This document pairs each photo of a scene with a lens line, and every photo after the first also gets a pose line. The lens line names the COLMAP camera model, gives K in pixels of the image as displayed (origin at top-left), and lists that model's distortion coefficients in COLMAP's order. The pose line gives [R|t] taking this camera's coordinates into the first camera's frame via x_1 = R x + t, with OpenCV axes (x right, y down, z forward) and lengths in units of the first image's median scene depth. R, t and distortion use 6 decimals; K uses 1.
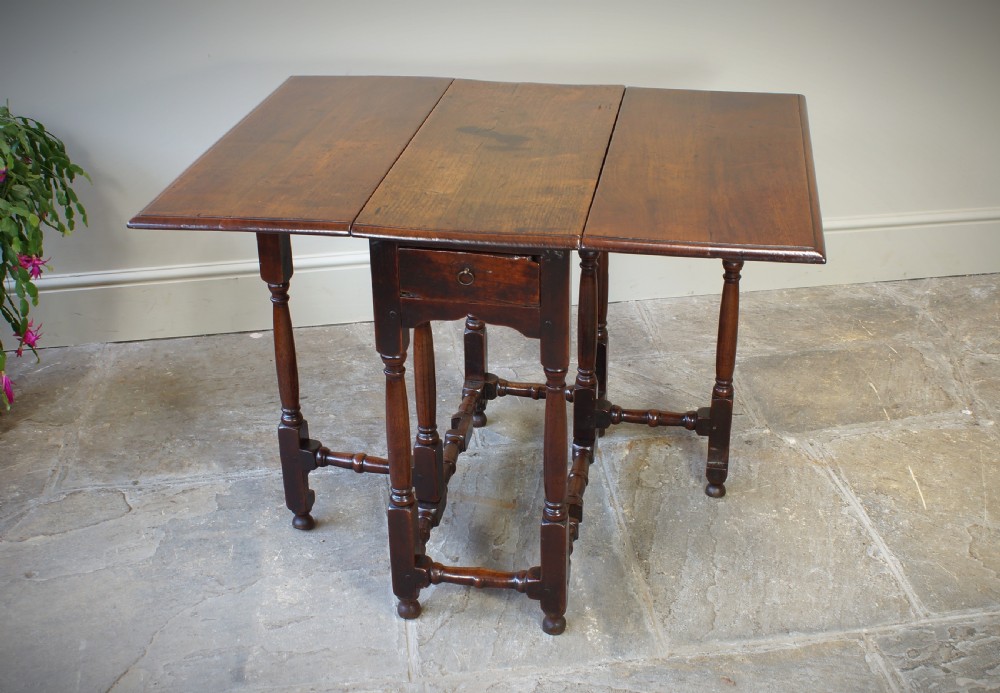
lens RADIAL K [[1353.5, 0, 561.6], [0, 1353.5, 372.3], [0, 0, 1]] dist [-0.114731, 0.144191]
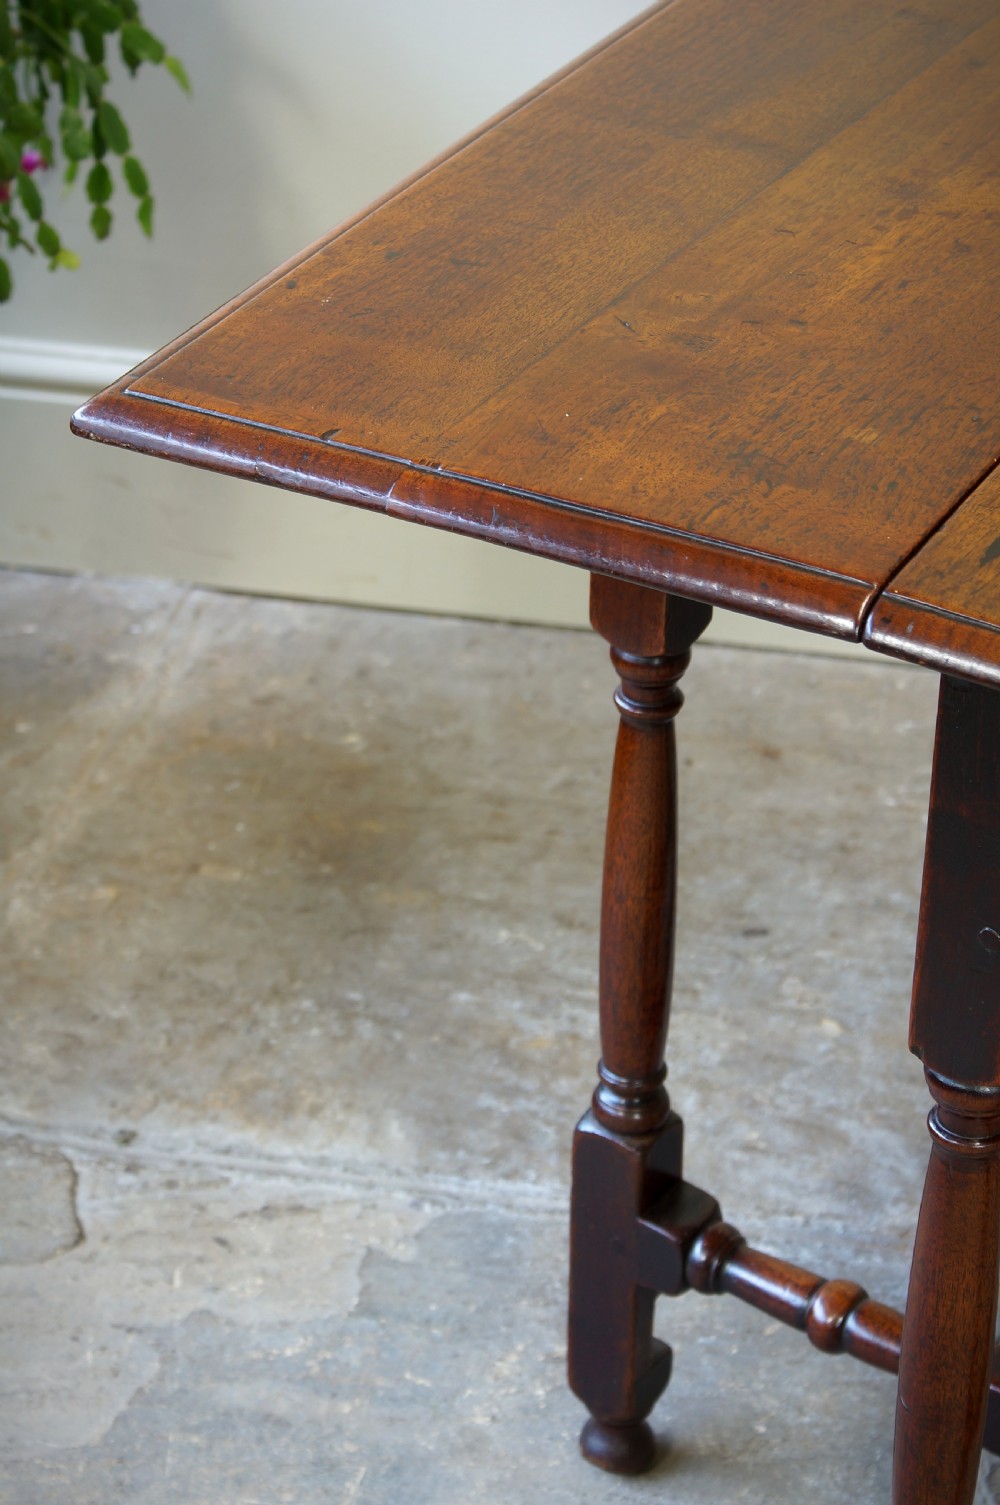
lens RADIAL K [[3869.5, 0, 500.0], [0, 3869.5, 752.5], [0, 0, 1]] dist [0.044323, 0.246286]
pose [[0.931787, 0.202104, -0.301541, 0.001737], [-0.181059, 0.978727, 0.096493, -0.101710], [0.314628, -0.035314, 0.948558, 0.216201]]
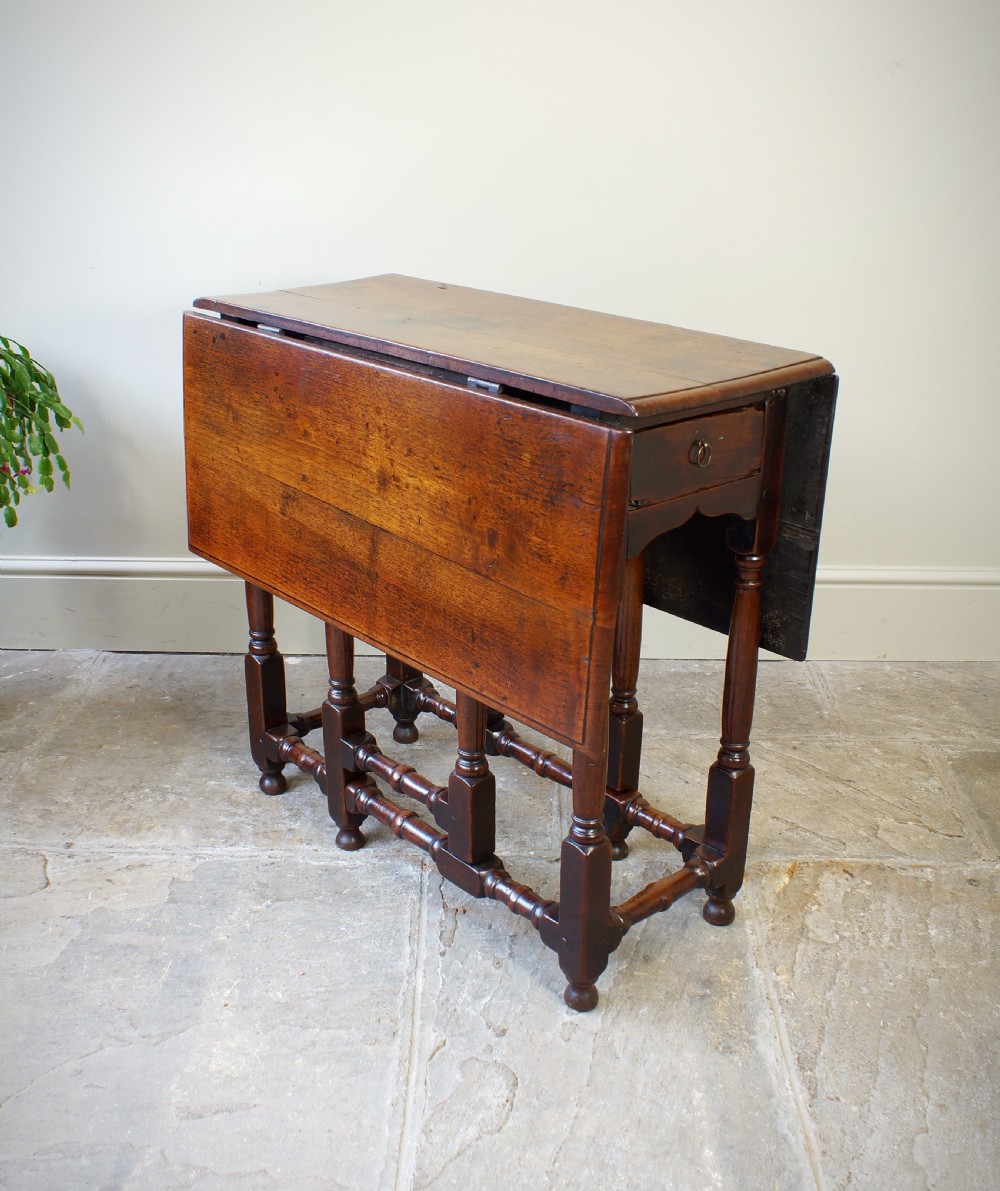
lens RADIAL K [[1312.1, 0, 500.8], [0, 1312.1, 565.1], [0, 0, 1]] dist [-0.151252, 0.131902]
pose [[0.984715, 0.076892, -0.156279, -0.002213], [-0.096839, 0.987506, -0.124314, -0.000599], [0.144768, 0.137547, 0.979859, 0.361719]]
